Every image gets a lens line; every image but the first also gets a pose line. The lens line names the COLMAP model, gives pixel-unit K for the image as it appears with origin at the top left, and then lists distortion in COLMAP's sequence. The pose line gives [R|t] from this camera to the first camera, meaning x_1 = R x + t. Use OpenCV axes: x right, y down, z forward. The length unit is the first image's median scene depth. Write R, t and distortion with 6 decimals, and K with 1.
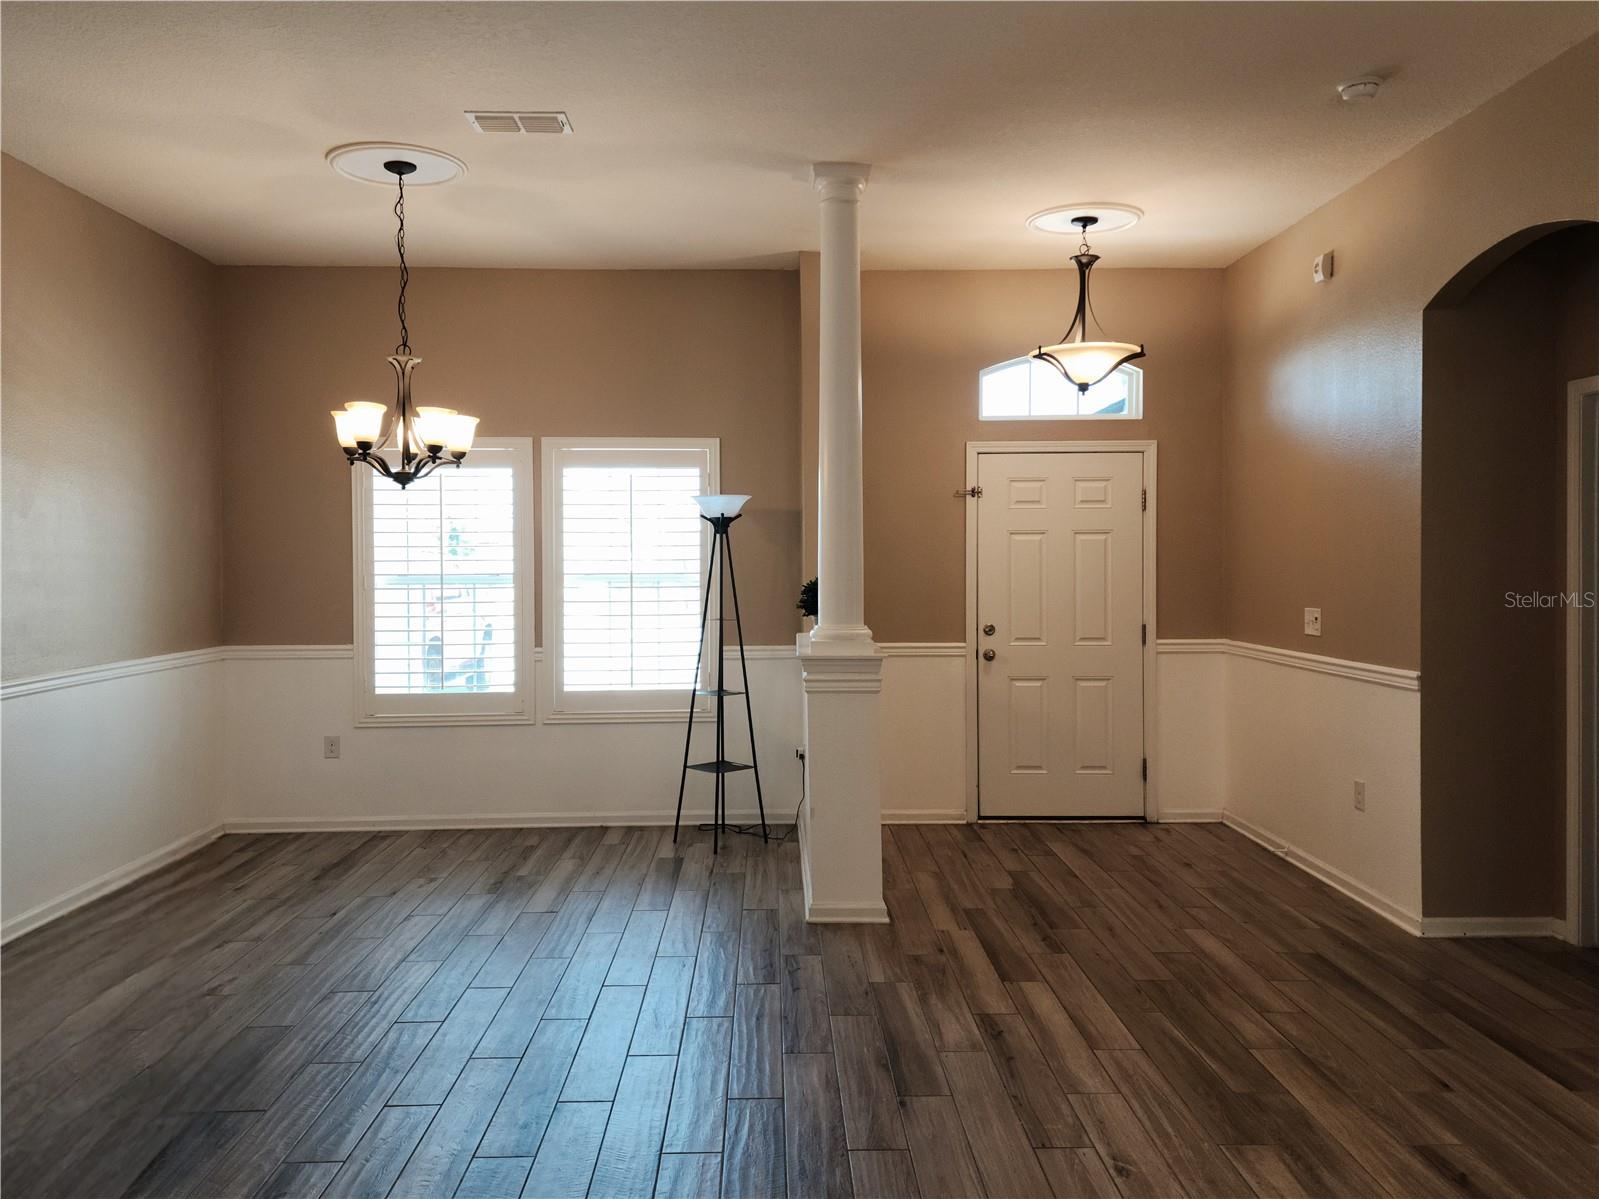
lens RADIAL K [[1103.1, 0, 798.5], [0, 1103.1, 596.1], [0, 0, 1]] dist [0.029333, -0.038281]
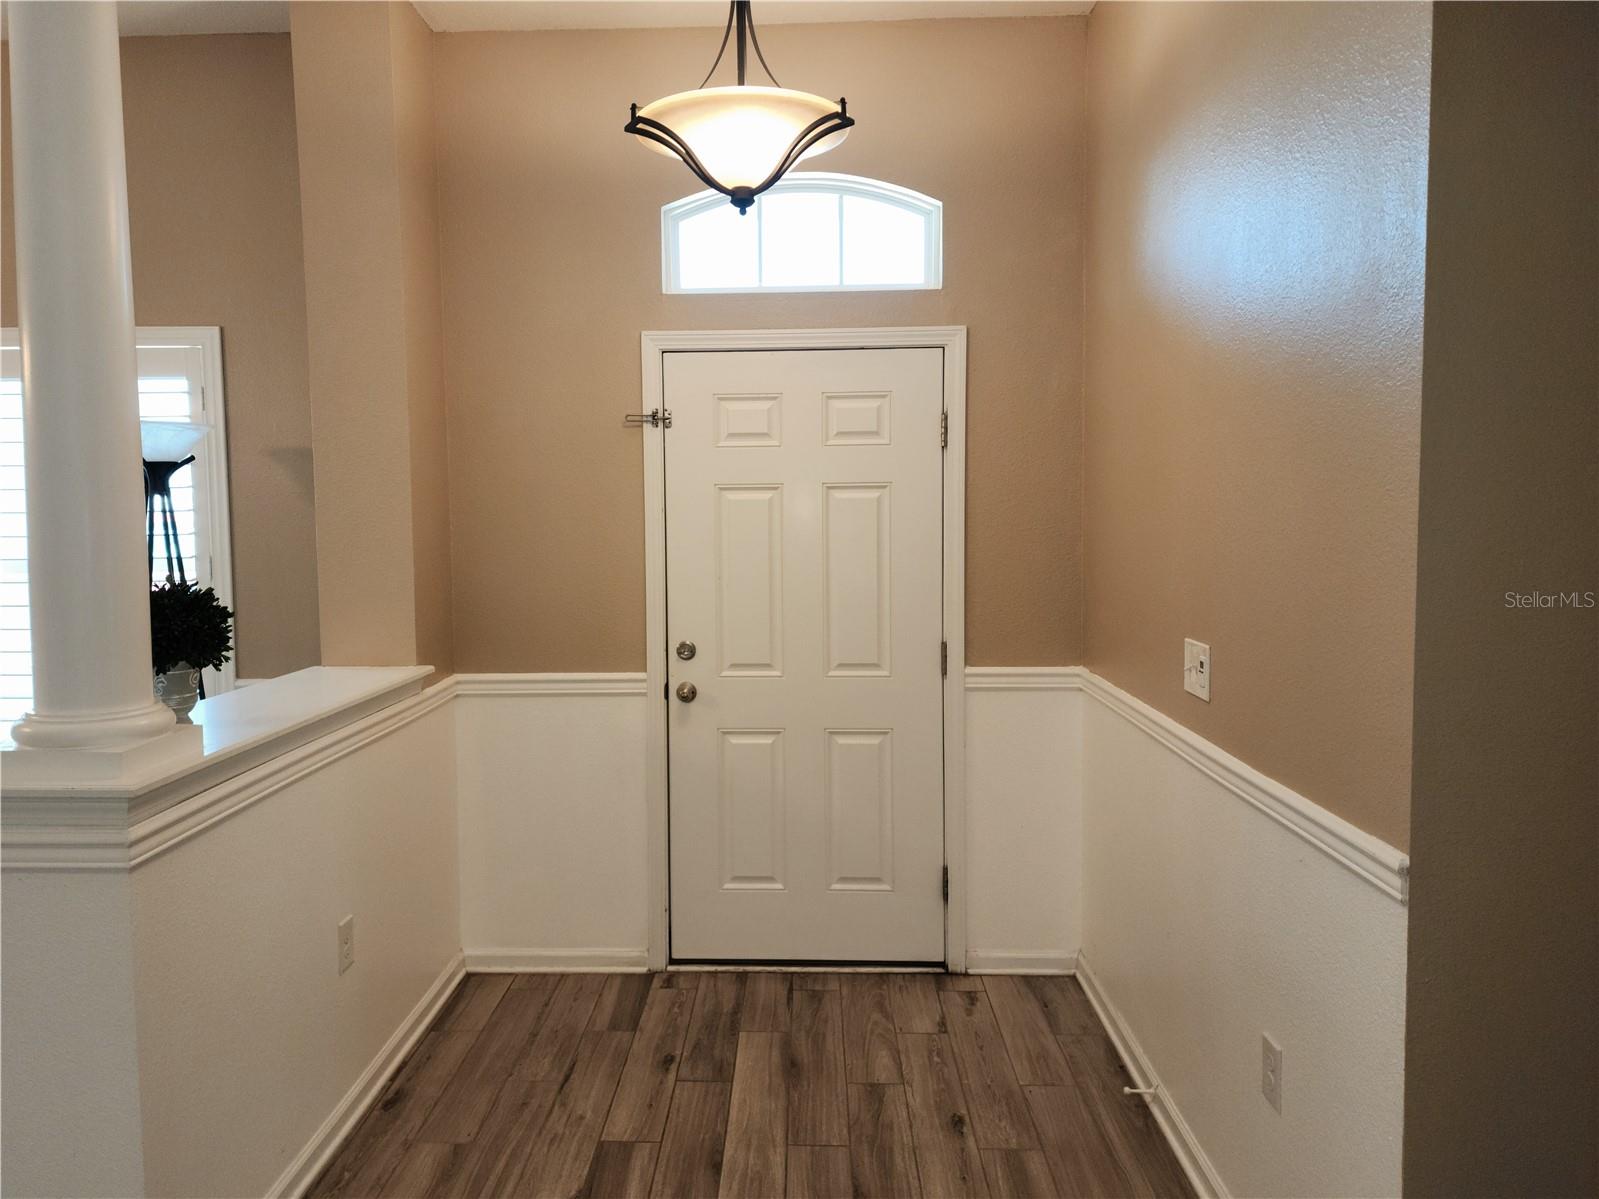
lens RADIAL K [[1103.1, 0, 755.6], [0, 1103.1, 592.7], [0, 0, 1]] dist [0.029333, -0.038281]
pose [[0.999385, -0.002067, -0.034996, 0.232623], [0.003656, 0.998962, 0.045415, -0.027689], [0.034865, -0.045515, 0.998355, 0.409792]]
